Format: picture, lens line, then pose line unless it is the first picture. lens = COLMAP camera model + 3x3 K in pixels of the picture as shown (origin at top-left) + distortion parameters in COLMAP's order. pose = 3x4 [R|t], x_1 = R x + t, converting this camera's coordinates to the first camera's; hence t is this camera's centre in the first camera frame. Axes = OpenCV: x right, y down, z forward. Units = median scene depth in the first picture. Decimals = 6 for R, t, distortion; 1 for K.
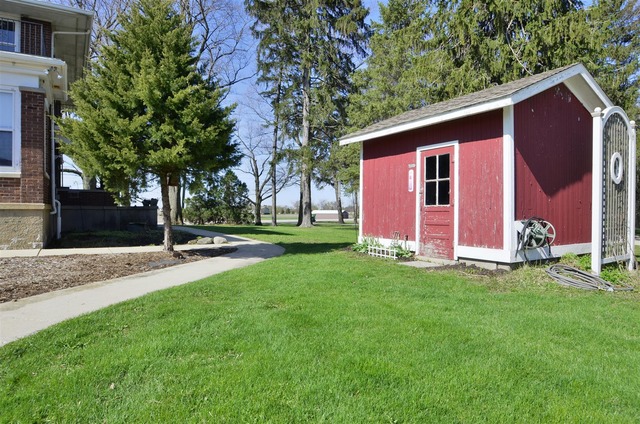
lens RADIAL K [[391.2, 0, 320.0], [0, 391.2, 212.0], [0, 0, 1]] dist [-0.029851, 0.000967]
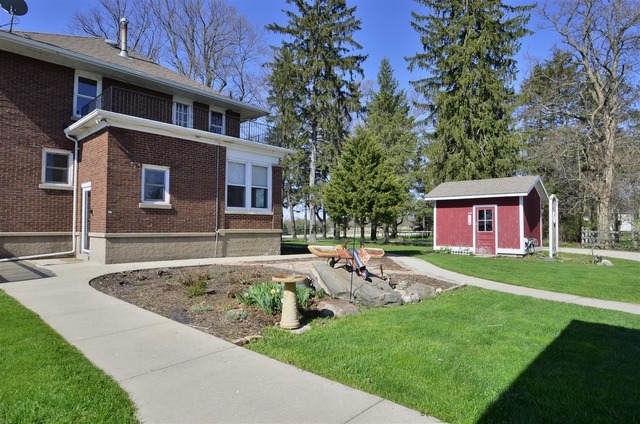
lens RADIAL K [[363.6, 0, 320.0], [0, 363.6, 212.0], [0, 0, 1]] dist [-0.000278, -0.000067]
pose [[0.963266, 0.012843, 0.268241, -1.231126], [-0.001230, 0.999056, -0.043416, -0.037201], [-0.268546, 0.041491, 0.962373, -0.824290]]
